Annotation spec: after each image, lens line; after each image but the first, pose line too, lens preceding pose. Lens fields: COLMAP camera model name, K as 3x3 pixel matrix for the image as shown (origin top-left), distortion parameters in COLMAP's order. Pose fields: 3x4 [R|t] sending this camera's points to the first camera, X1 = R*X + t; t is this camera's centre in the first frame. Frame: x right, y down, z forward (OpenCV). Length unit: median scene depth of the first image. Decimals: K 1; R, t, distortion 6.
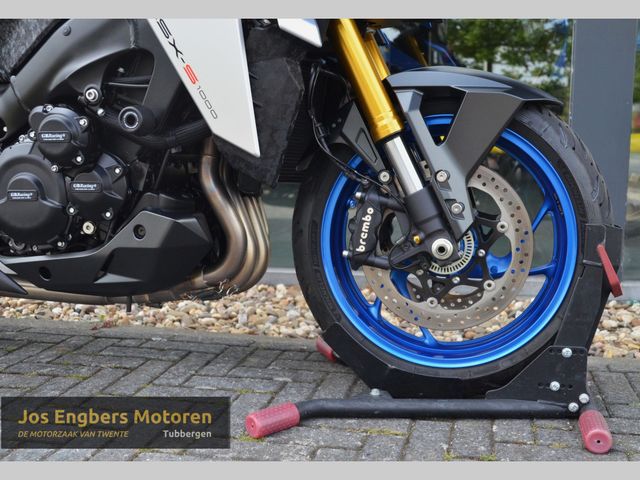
lens RADIAL K [[703.1, 0, 350.1], [0, 703.1, 255.0], [0, 0, 1]] dist [-0.092329, 0.220292]
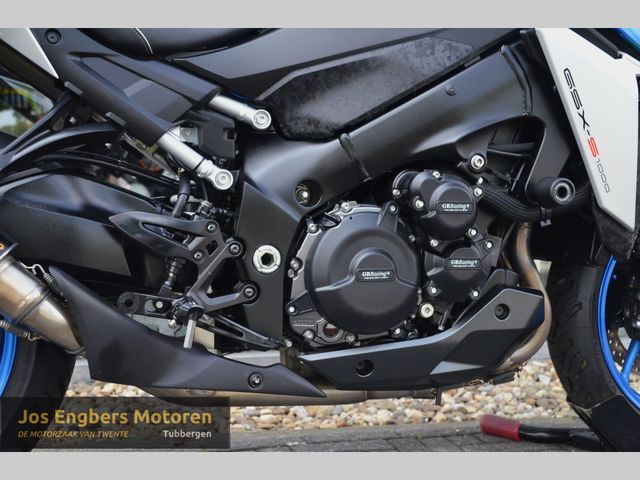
lens RADIAL K [[773.3, 0, 322.9], [0, 773.3, 253.6], [0, 0, 1]] dist [0.004945, 0.311058]
pose [[0.880855, -0.011215, 0.473254, -0.985365], [0.057662, 0.994817, -0.083751, -0.037263], [-0.469862, 0.101061, 0.876936, 0.214660]]
